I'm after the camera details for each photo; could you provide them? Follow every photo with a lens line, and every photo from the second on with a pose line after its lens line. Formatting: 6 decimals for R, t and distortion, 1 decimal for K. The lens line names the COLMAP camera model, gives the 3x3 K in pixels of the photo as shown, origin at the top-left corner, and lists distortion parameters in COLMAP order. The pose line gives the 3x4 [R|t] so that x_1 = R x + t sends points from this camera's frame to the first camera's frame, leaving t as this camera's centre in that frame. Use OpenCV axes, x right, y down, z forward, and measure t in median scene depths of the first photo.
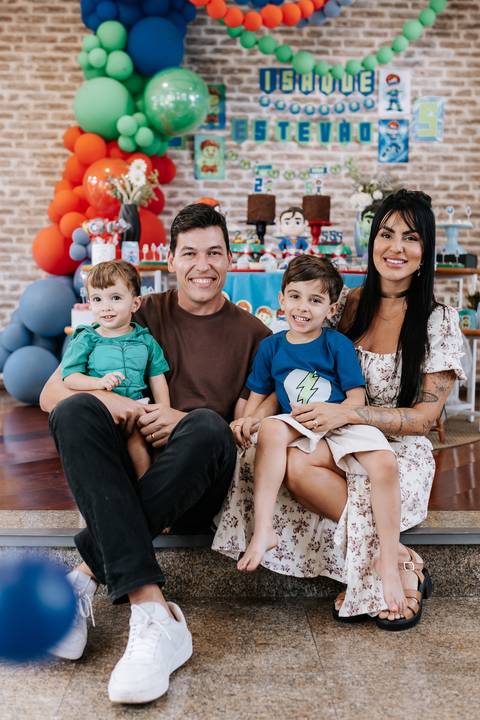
lens RADIAL K [[830.3, 0, 236.9], [0, 830.3, 346.8], [0, 0, 1]] dist [-0.005066, 0.000844]
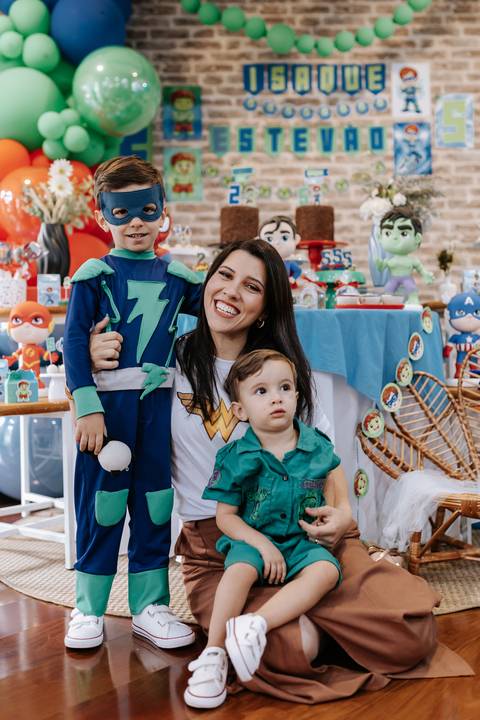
lens RADIAL K [[814.7, 0, 263.9], [0, 814.7, 306.8], [0, 0, 1]] dist [-0.013781, 0.005481]
pose [[0.999584, -0.027075, 0.009916, 0.033503], [0.027997, 0.993617, -0.109274, -0.014535], [-0.006894, 0.109506, 0.993962, 0.238750]]
